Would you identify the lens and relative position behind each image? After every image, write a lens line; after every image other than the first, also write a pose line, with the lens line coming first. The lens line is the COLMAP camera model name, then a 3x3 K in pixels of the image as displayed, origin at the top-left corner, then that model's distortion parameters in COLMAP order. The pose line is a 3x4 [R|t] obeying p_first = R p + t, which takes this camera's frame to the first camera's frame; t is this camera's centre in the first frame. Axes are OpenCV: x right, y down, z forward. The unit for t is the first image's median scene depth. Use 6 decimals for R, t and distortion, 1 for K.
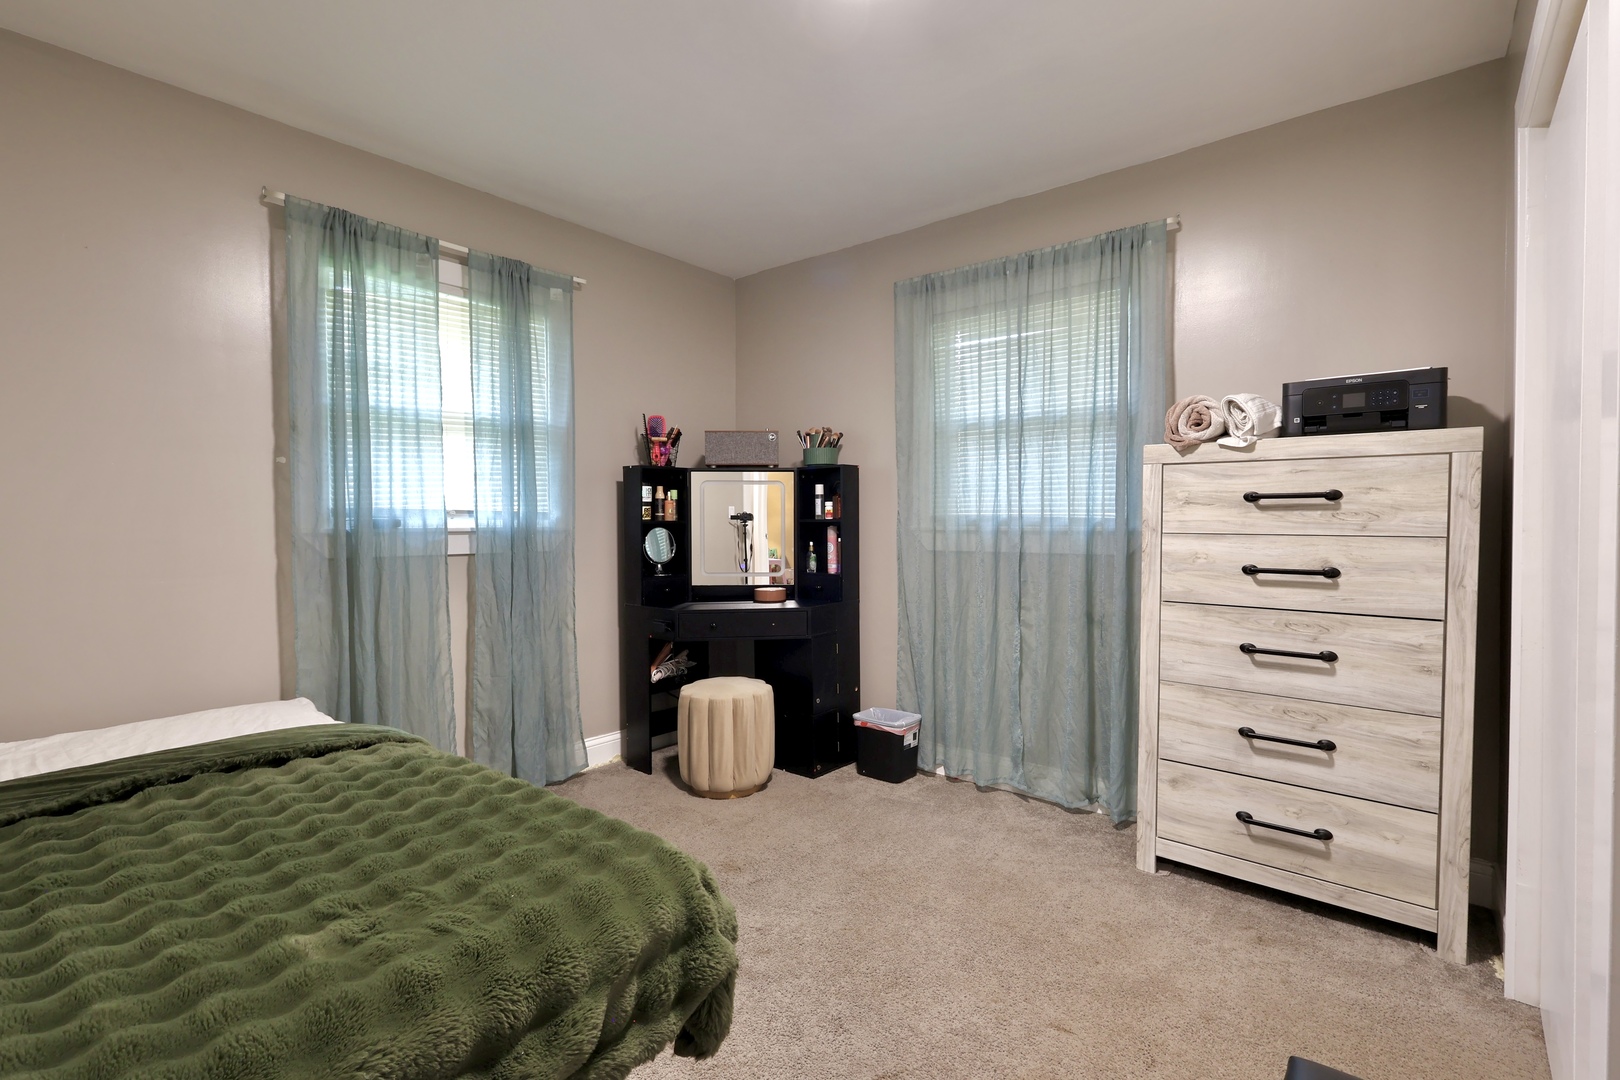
lens RADIAL K [[790.6, 0, 809.1], [0, 790.6, 537.5], [0, 0, 1]] dist [0.002627, 0.000532]
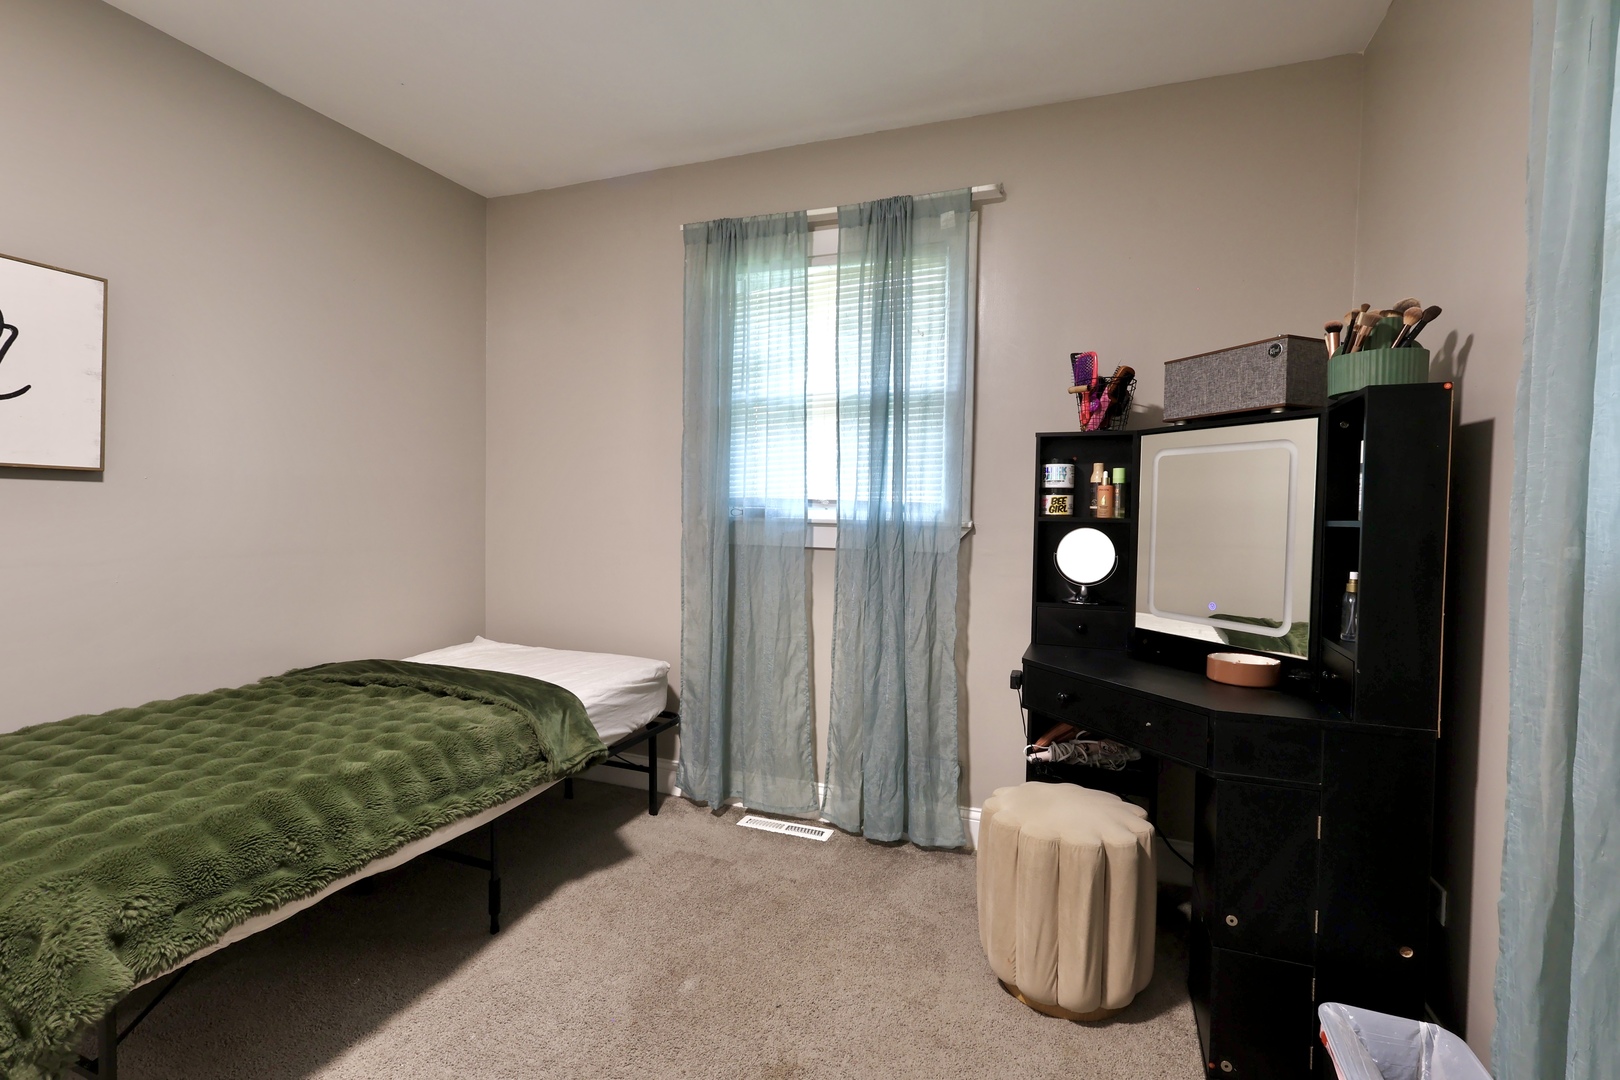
lens RADIAL K [[790.6, 0, 803.1], [0, 790.6, 534.1], [0, 0, 1]] dist [0.002627, 0.000532]
pose [[0.285202, 0.039387, -0.957658, 0.419218], [-0.036856, 0.998867, 0.030106, -0.021047], [0.957758, 0.026709, 0.286331, 0.700158]]
